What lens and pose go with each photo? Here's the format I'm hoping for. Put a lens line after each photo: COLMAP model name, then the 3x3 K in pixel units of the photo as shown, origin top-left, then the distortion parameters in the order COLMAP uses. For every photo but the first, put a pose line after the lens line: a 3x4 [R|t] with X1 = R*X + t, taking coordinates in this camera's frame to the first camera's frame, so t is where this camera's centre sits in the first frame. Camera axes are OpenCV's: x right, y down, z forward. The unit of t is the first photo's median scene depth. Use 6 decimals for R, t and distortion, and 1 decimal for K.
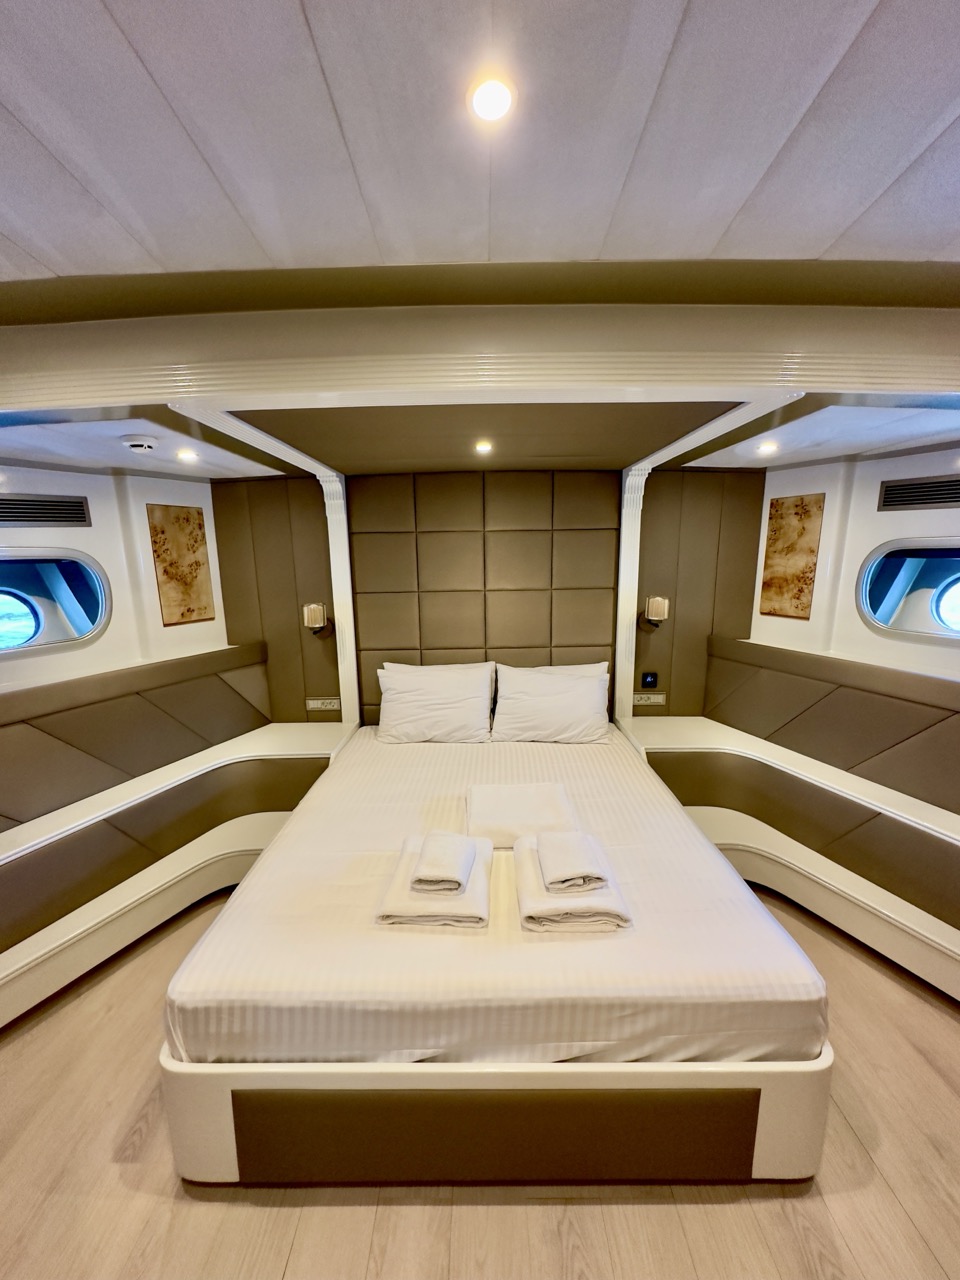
lens RADIAL K [[513.6, 0, 477.8], [0, 513.6, 634.2], [0, 0, 1]] dist [-0.004498, 0.000971]
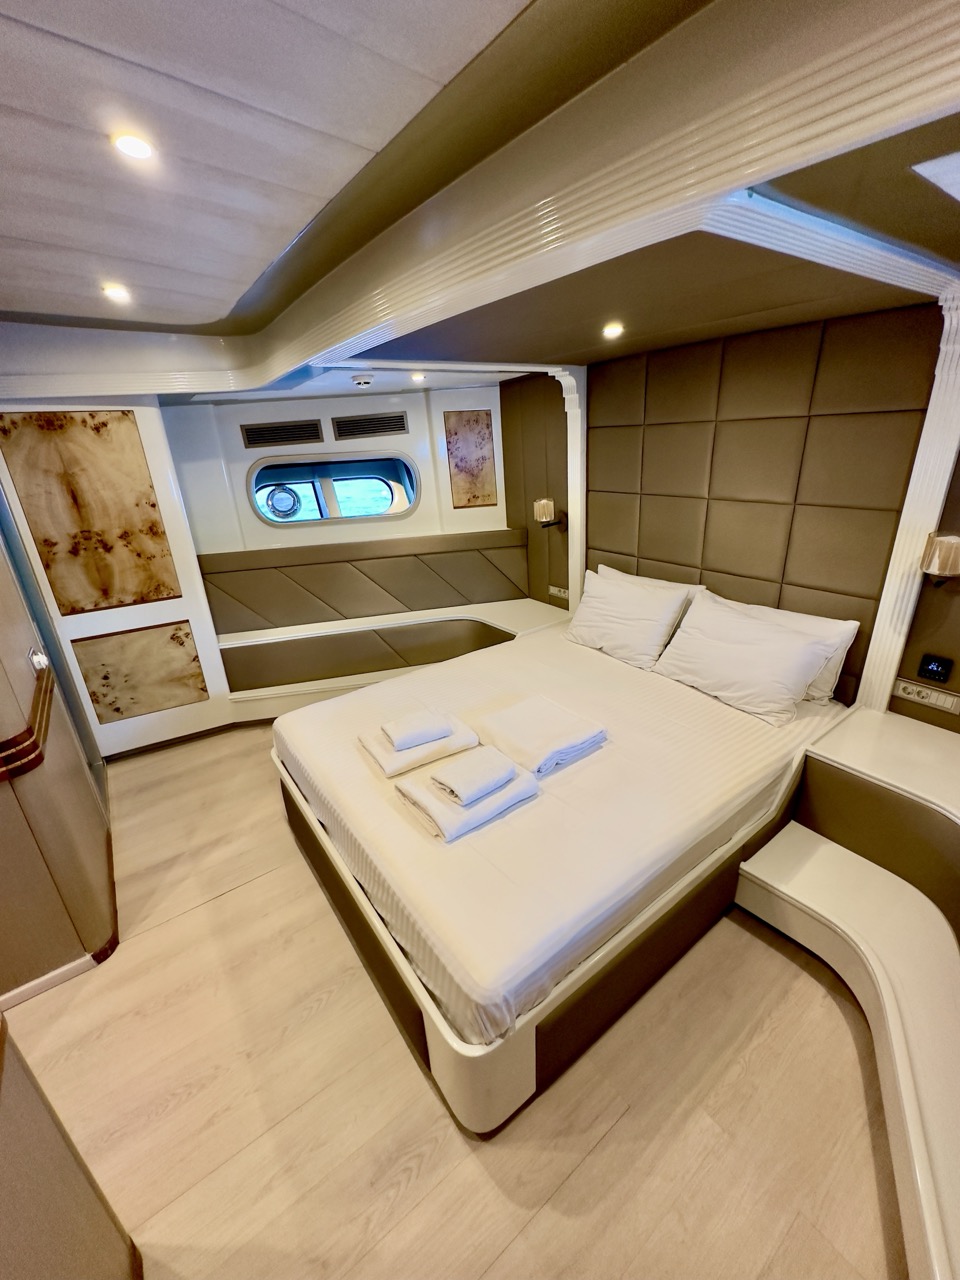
lens RADIAL K [[513.6, 0, 482.0], [0, 513.6, 634.6], [0, 0, 1]] dist [-0.004498, 0.000971]
pose [[0.595512, 0.279165, -0.753281, 0.509418], [-0.086889, 0.954561, 0.285068, -0.085571], [0.798634, -0.104309, 0.592709, 0.222069]]
